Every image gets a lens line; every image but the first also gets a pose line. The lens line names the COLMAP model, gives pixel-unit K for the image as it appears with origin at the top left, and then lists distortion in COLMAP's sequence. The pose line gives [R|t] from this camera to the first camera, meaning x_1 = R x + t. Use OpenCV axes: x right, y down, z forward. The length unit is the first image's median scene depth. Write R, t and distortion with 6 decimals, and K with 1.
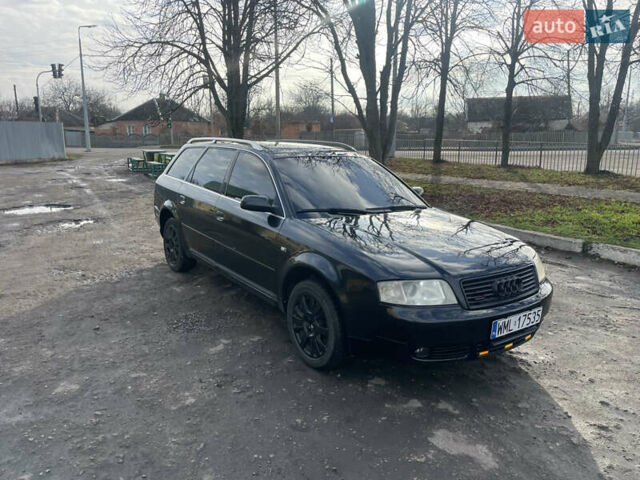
lens RADIAL K [[477.5, 0, 321.2], [0, 477.5, 242.3], [0, 0, 1]] dist [0.039696, -0.043392]
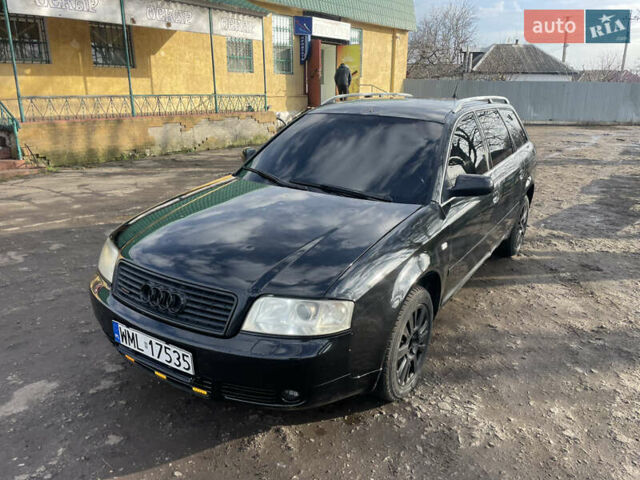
lens RADIAL K [[477.5, 0, 320.7], [0, 477.5, 248.4], [0, 0, 1]] dist [0.039696, -0.043392]
pose [[0.390450, 0.286815, -0.874806, 0.155882], [-0.212218, 0.952681, 0.217628, -0.026466], [0.895830, 0.100677, 0.432842, 0.127934]]
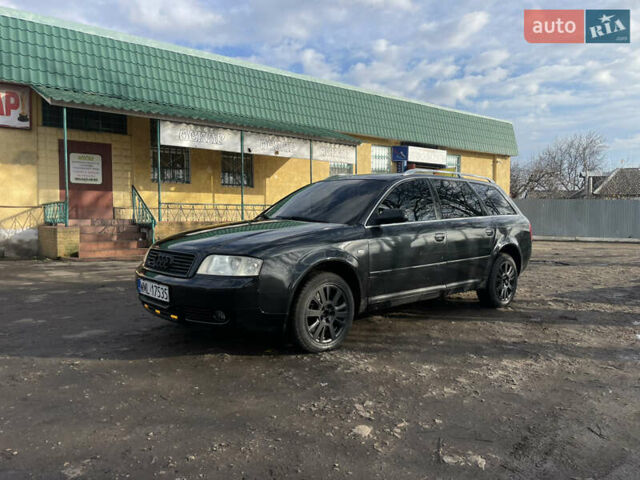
lens RADIAL K [[477.5, 0, 320.5], [0, 477.5, 241.0], [0, 0, 1]] dist [0.039696, -0.043392]
pose [[0.140674, 0.040255, -0.989237, 0.235368], [-0.222724, 0.974849, 0.007997, -0.008170], [0.964679, 0.219202, 0.146102, 0.170921]]
